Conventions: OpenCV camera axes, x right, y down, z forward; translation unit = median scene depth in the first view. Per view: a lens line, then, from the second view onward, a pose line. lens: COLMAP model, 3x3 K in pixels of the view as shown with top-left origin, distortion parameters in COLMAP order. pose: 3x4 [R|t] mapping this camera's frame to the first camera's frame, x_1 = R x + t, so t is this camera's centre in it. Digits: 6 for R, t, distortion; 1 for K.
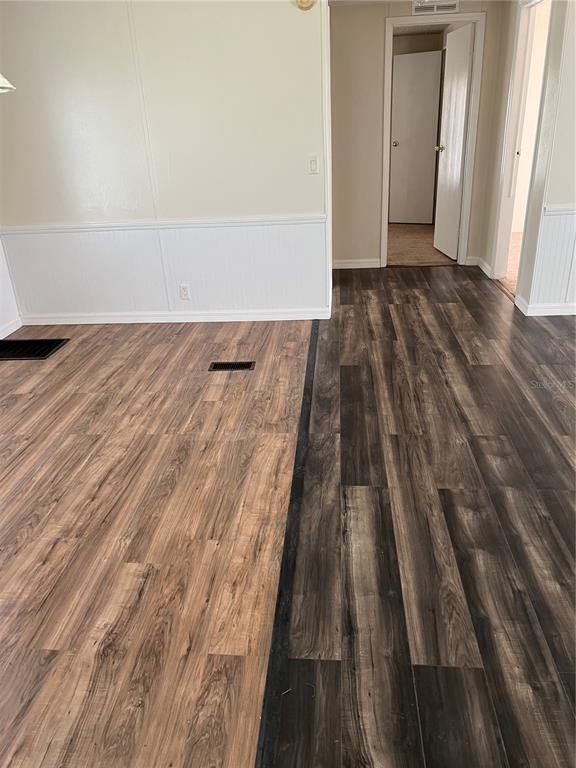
lens RADIAL K [[581.9, 0, 286.5], [0, 581.9, 388.3], [0, 0, 1]] dist [0.075247, -0.071925]
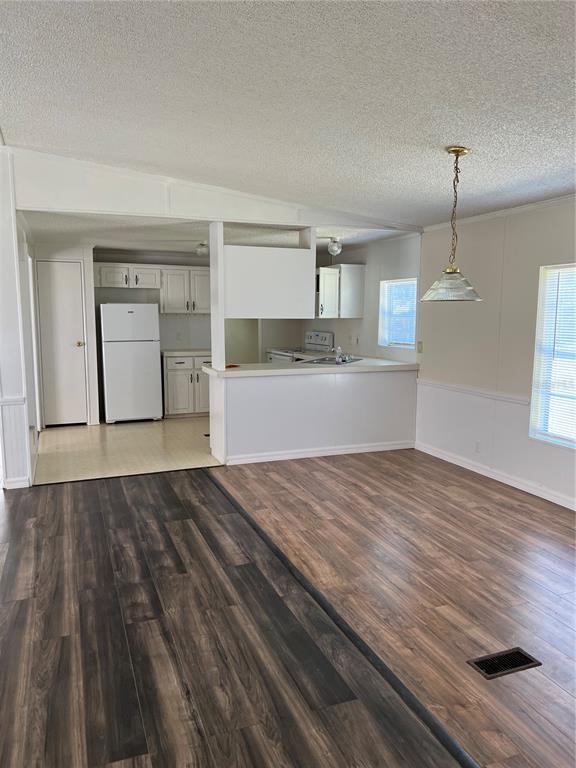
lens RADIAL K [[581.9, 0, 286.5], [0, 581.9, 388.3], [0, 0, 1]] dist [0.075247, -0.071925]
pose [[-0.900787, 0.102625, -0.421962, 0.531725], [-0.142980, 0.847409, 0.511326, -0.852443], [0.410049, 0.520928, -0.748662, 1.725172]]
